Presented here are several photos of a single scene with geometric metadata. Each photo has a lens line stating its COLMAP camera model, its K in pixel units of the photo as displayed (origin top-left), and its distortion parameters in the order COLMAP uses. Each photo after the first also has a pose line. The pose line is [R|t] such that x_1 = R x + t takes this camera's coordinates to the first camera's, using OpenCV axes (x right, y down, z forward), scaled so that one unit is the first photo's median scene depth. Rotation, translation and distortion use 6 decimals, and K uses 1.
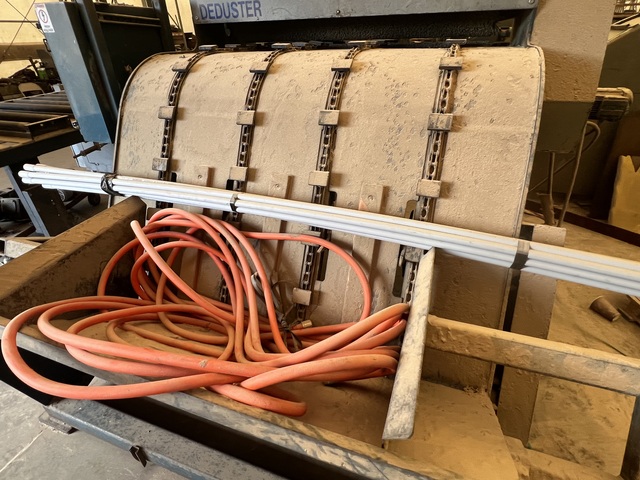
lens RADIAL K [[333.4, 0, 320.0], [0, 333.4, 239.9], [0, 0, 1]] dist [-0.000776, -0.000032]
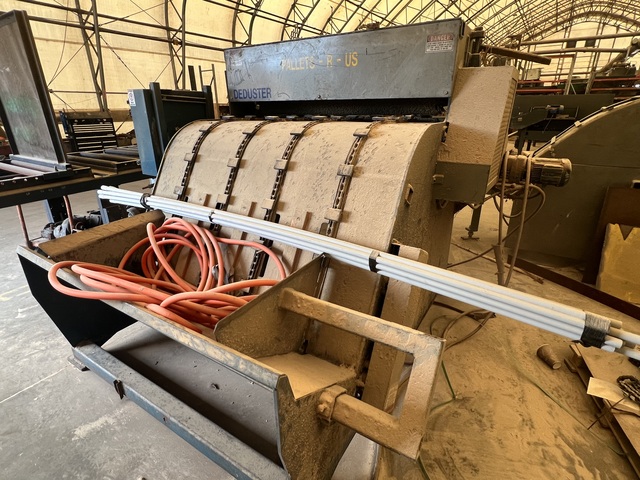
lens RADIAL K [[333.4, 0, 320.1], [0, 333.4, 239.9], [0, 0, 1]] dist [-0.000776, -0.000032]
pose [[0.977505, 0.096101, -0.187745, 0.453364], [-0.126644, 0.979264, -0.158123, 0.150781], [0.168656, 0.178343, 0.969406, -0.296517]]
